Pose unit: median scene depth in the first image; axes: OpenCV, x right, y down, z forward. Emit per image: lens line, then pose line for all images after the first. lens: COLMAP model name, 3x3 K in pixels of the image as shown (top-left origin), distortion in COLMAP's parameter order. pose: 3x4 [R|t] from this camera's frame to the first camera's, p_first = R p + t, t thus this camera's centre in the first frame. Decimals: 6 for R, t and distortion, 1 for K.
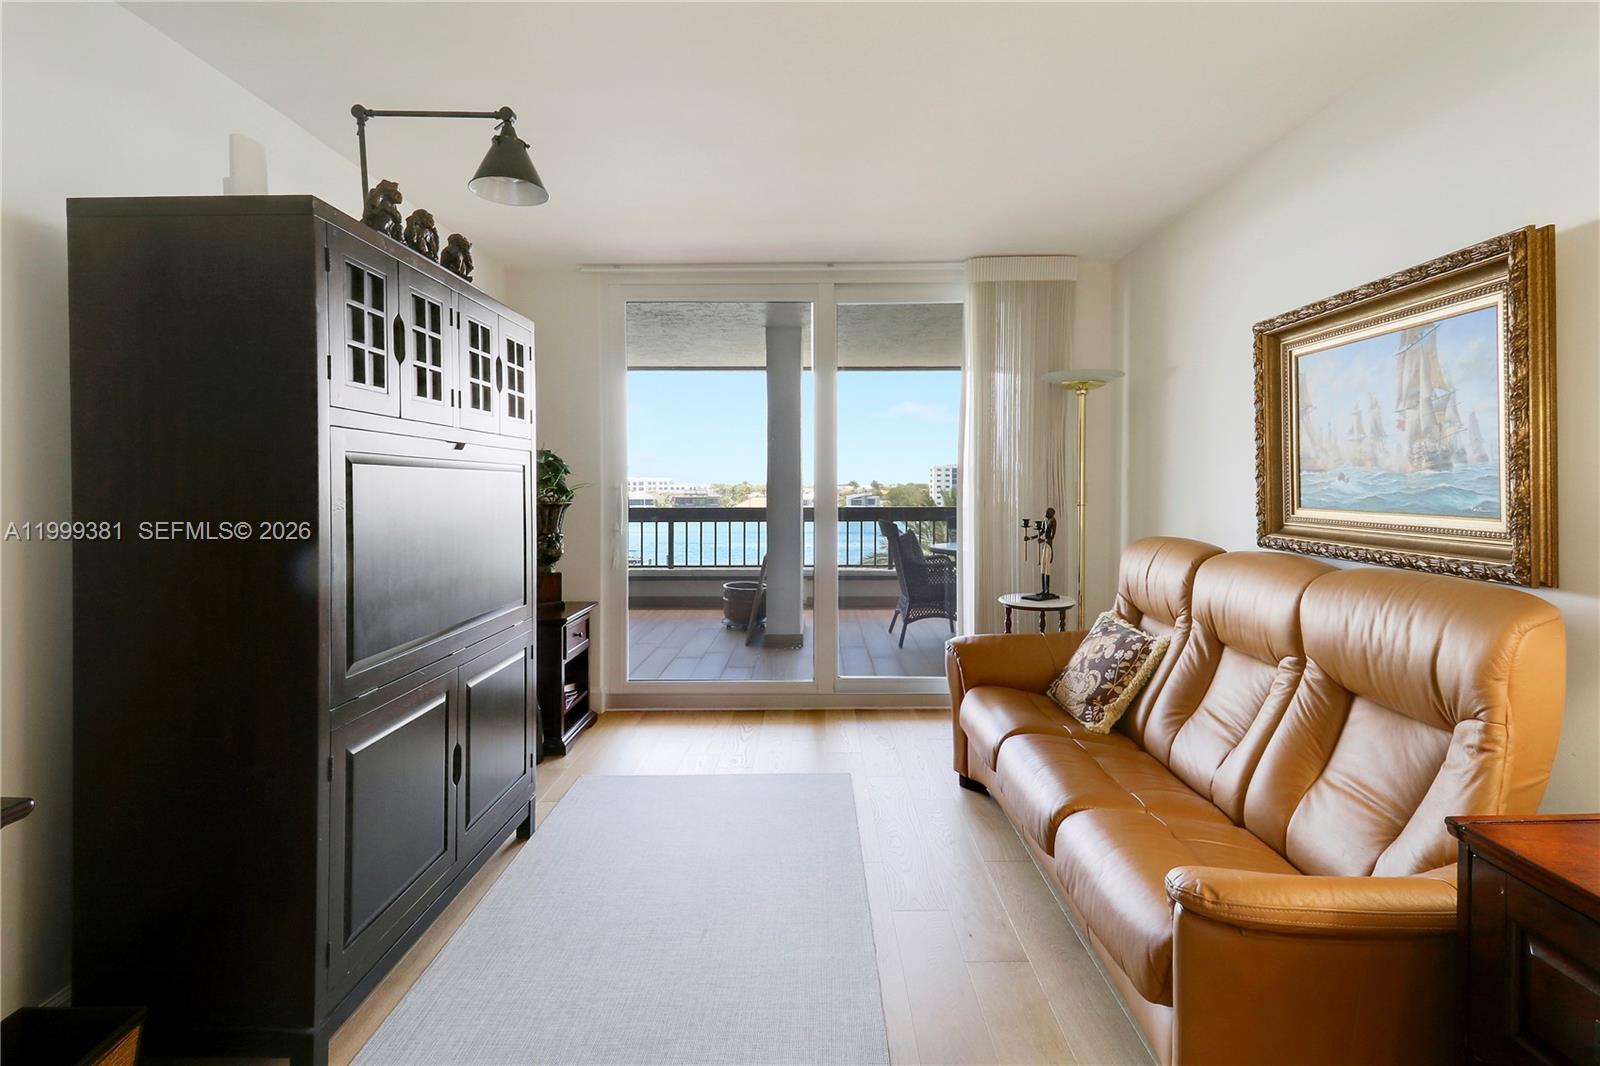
lens RADIAL K [[752.0, 0, 781.8], [0, 752.0, 484.6], [0, 0, 1]] dist [-0.002065, 0.000047]
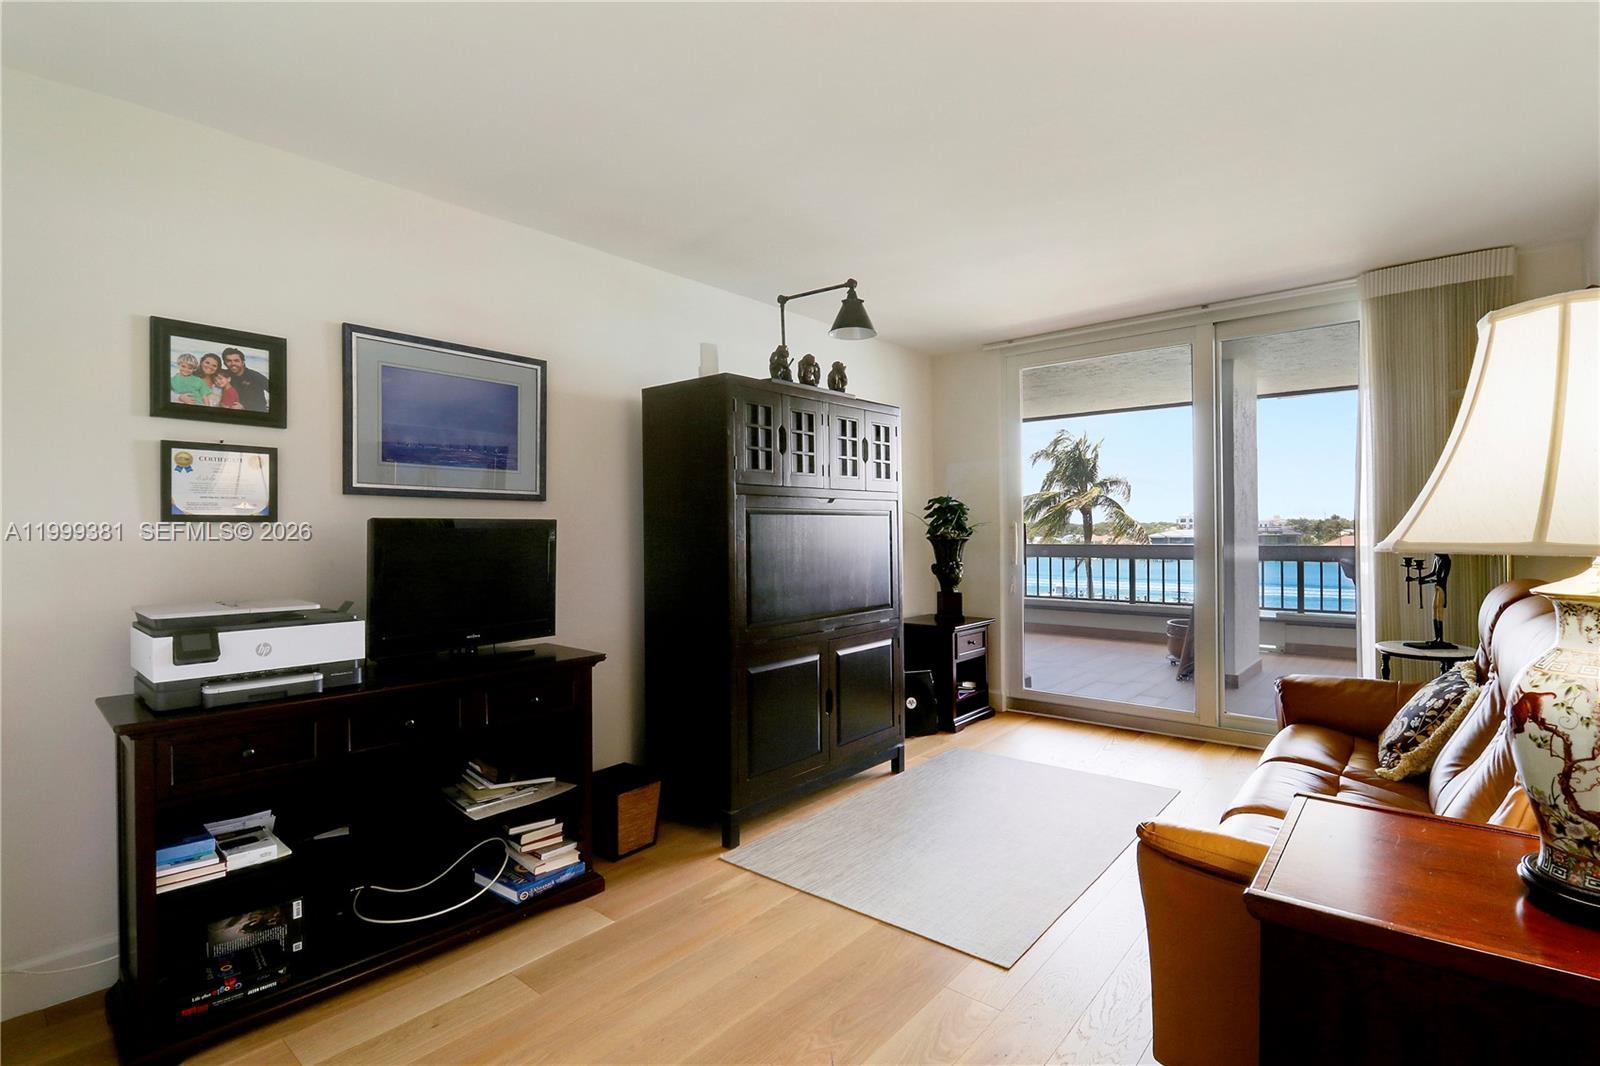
lens RADIAL K [[752.0, 0, 804.6], [0, 752.0, 531.3], [0, 0, 1]] dist [-0.002065, 0.000047]
pose [[0.766568, -0.002079, -0.642160, 0.455264], [0.009658, 0.999919, 0.008292, -0.000483], [0.642091, -0.012559, 0.766526, -0.203807]]
